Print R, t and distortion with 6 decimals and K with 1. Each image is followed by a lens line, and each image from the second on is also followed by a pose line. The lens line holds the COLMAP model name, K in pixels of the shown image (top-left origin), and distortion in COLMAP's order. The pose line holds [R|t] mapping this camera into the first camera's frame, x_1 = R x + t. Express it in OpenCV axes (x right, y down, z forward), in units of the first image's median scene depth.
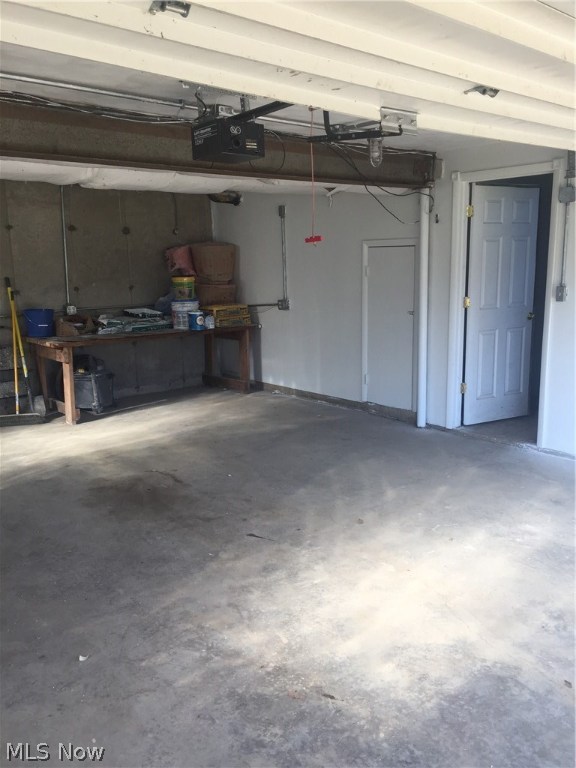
lens RADIAL K [[644.2, 0, 287.7], [0, 644.2, 368.0], [0, 0, 1]] dist [0.085823, -0.116139]
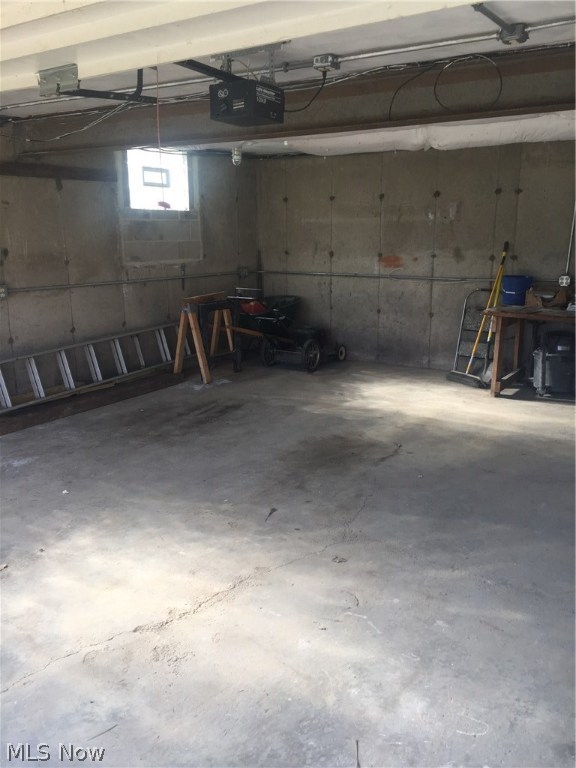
lens RADIAL K [[644.2, 0, 287.7], [0, 644.2, 368.0], [0, 0, 1]] dist [0.085823, -0.116139]
pose [[0.290622, 0.220401, -0.931108, 0.751120], [-0.169254, 0.969606, 0.176685, -0.116993], [0.941749, 0.106246, 0.319092, 0.633496]]
